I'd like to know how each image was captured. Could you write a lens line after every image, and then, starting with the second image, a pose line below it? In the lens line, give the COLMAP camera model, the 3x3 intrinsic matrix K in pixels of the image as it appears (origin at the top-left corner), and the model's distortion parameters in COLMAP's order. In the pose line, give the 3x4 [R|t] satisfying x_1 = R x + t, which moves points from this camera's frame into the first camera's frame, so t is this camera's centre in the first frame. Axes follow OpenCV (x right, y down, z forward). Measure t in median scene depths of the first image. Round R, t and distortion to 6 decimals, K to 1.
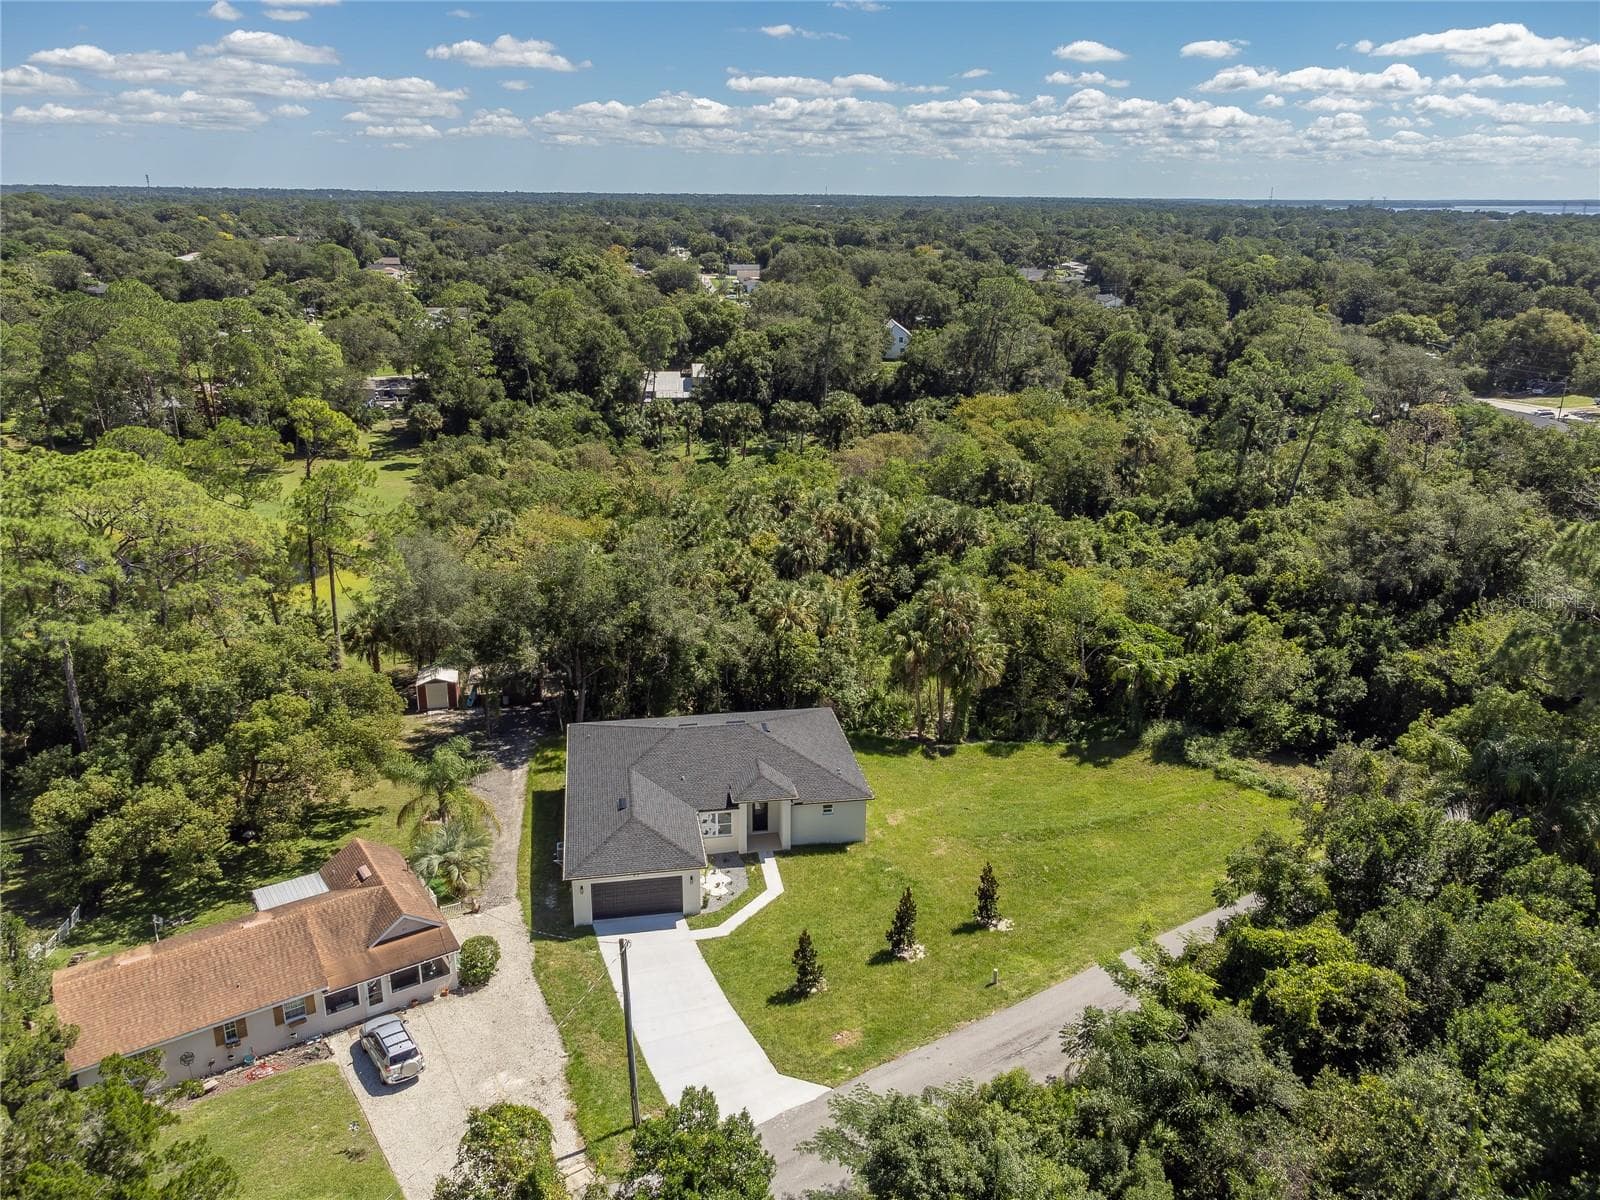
lens RADIAL K [[1251.5, 0, 825.4], [0, 1251.5, 597.0], [0, 0, 1]] dist [0.054008, -0.093060]
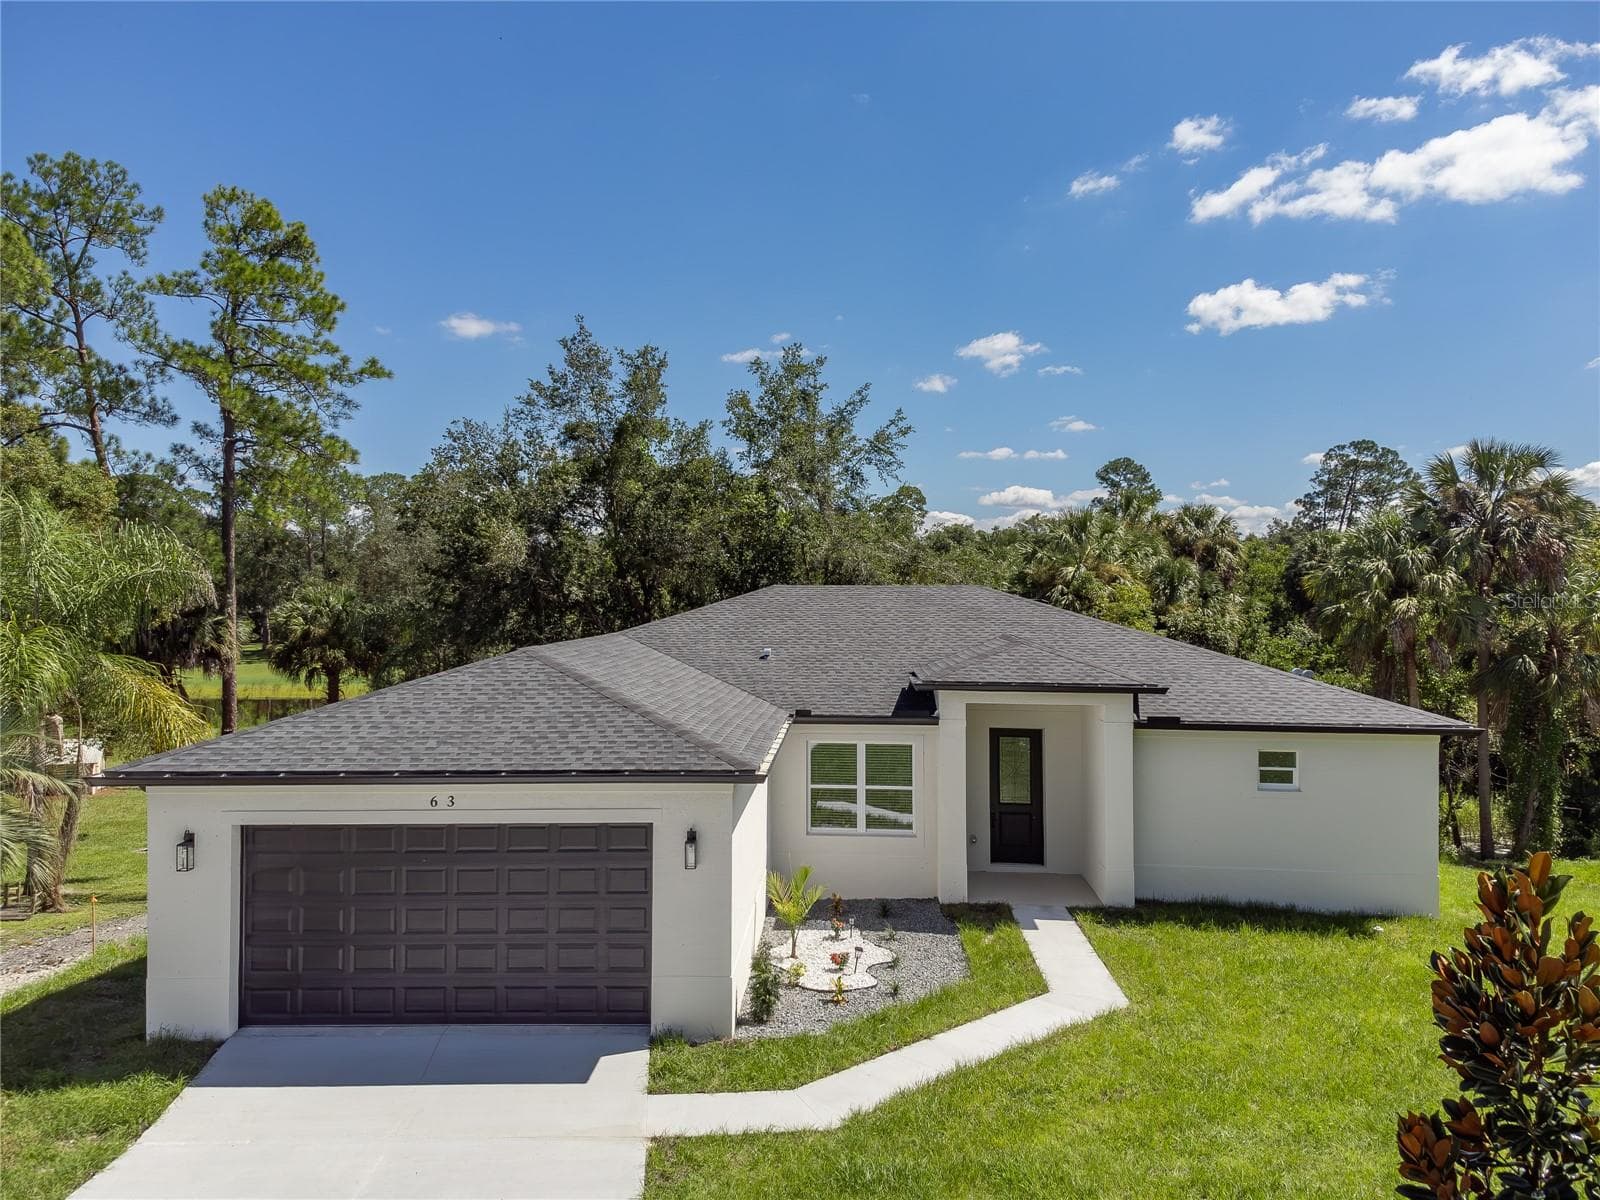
lens RADIAL K [[1171.5, 0, 800.0], [0, 1171.5, 600.0], [0, 0, 1]] dist [0.275366, -0.295174]
pose [[0.971631, -0.012425, -0.236174, -0.027895], [-0.062663, 0.949402, -0.307748, 0.174029], [0.228048, 0.313817, 0.921690, 0.565330]]
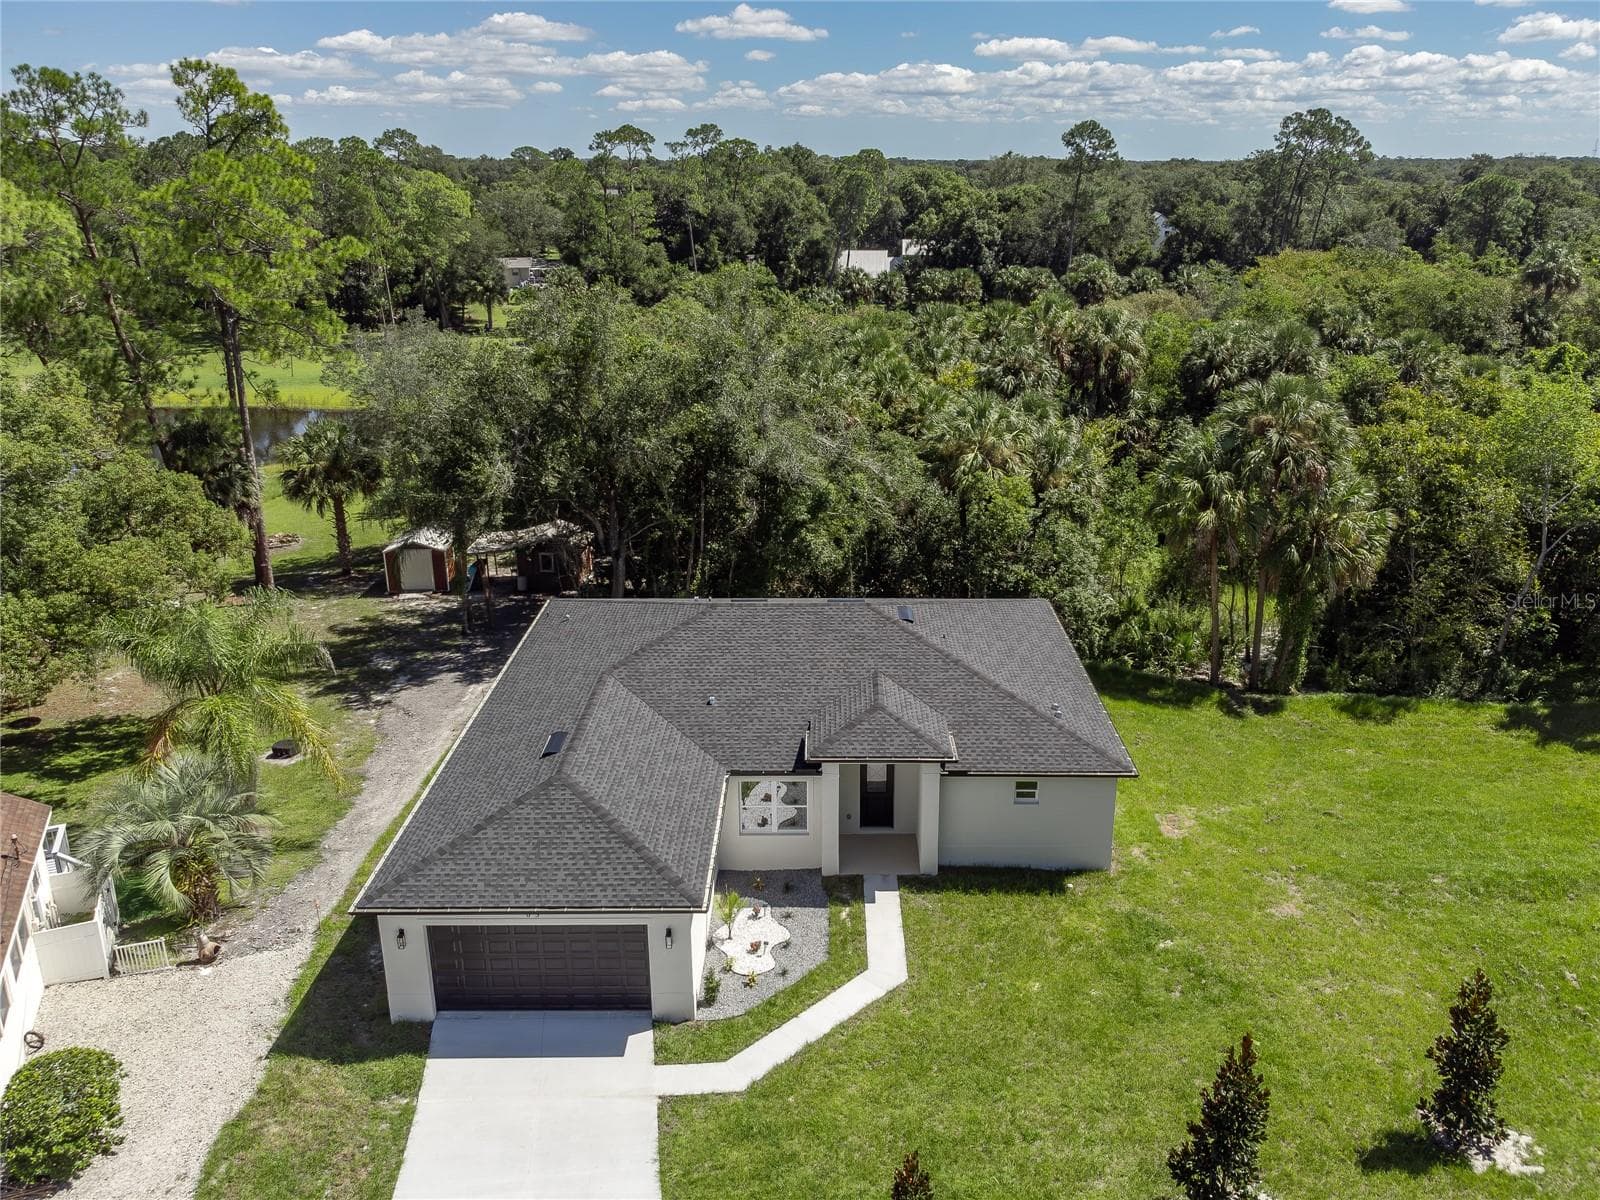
lens RADIAL K [[1251.5, 0, 825.4], [0, 1251.5, 597.0], [0, 0, 1]] dist [0.054008, -0.093060]
pose [[0.982008, 0.045006, -0.183397, 0.008122], [-0.043087, 0.998967, 0.014437, 0.076358], [0.183857, -0.006276, 0.982933, 0.432976]]
